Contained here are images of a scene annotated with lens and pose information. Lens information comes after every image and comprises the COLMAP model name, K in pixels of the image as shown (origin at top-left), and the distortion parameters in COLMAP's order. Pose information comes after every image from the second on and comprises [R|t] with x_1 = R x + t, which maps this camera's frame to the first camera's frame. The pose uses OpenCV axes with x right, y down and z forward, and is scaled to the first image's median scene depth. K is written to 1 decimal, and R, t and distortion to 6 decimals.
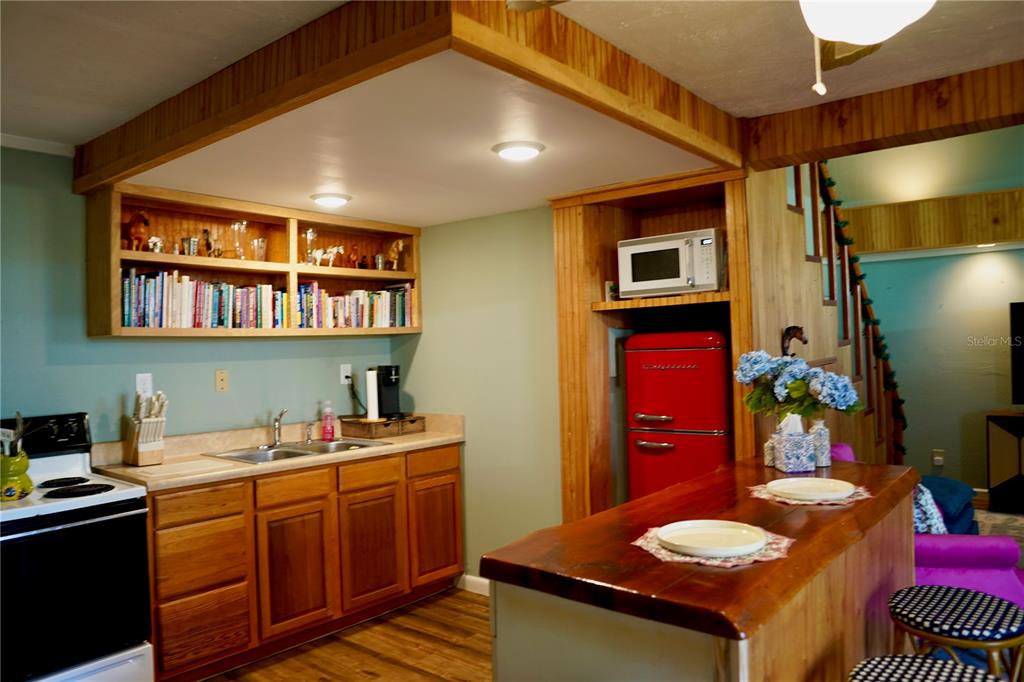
lens RADIAL K [[717.5, 0, 512.0], [0, 717.5, 341.0], [0, 0, 1]] dist [-0.116617, 0.072898]
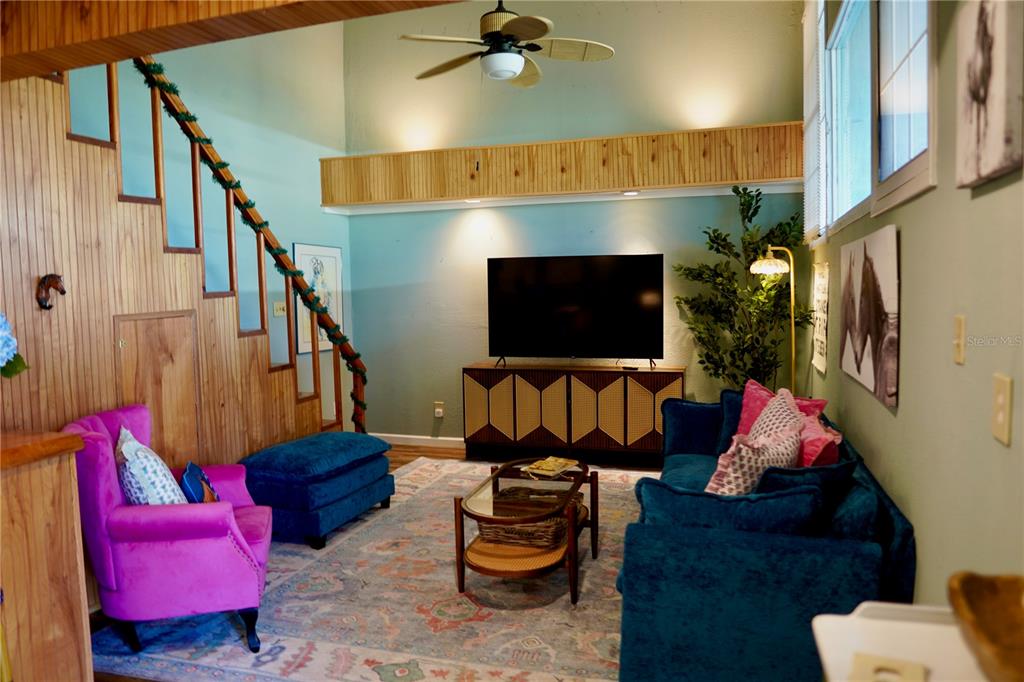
lens RADIAL K [[717.5, 0, 512.0], [0, 717.5, 341.0], [0, 0, 1]] dist [-0.116617, 0.072898]
pose [[0.924777, -0.012623, 0.380299, 0.351577], [-0.012252, 0.997944, 0.062917, 0.000621], [-0.380312, -0.062844, 0.922721, -0.006705]]
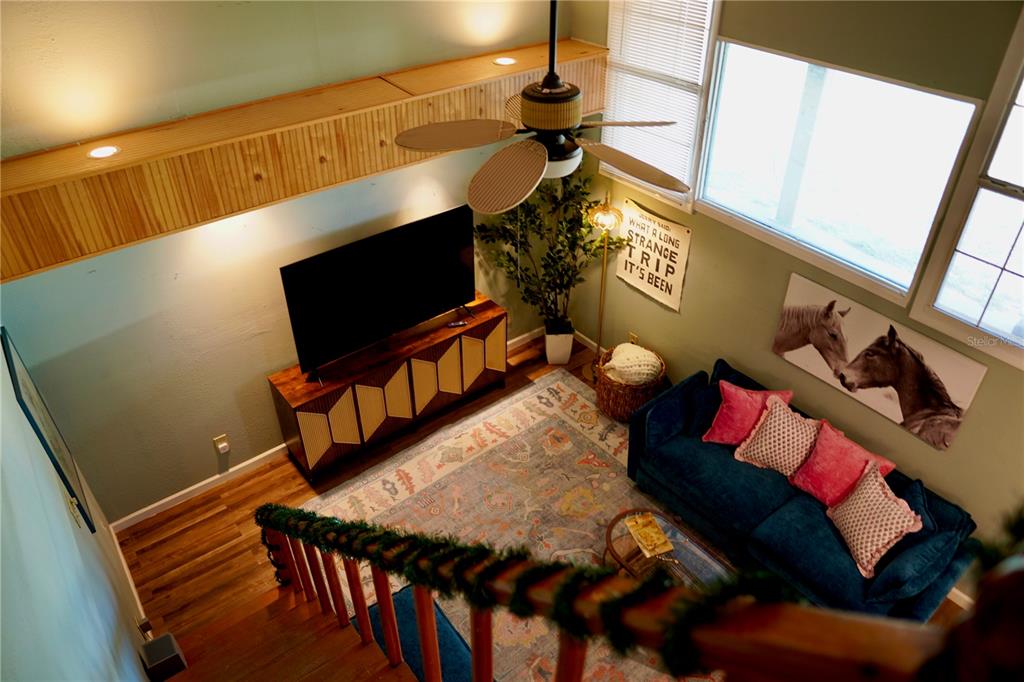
lens RADIAL K [[717.5, 0, 512.0], [0, 717.5, 341.0], [0, 0, 1]] dist [-0.116617, 0.072898]
pose [[0.202428, -0.558148, 0.804670, 0.115534], [-0.012317, 0.820165, 0.571994, -0.433480], [-0.979220, -0.125699, 0.159150, 0.626741]]
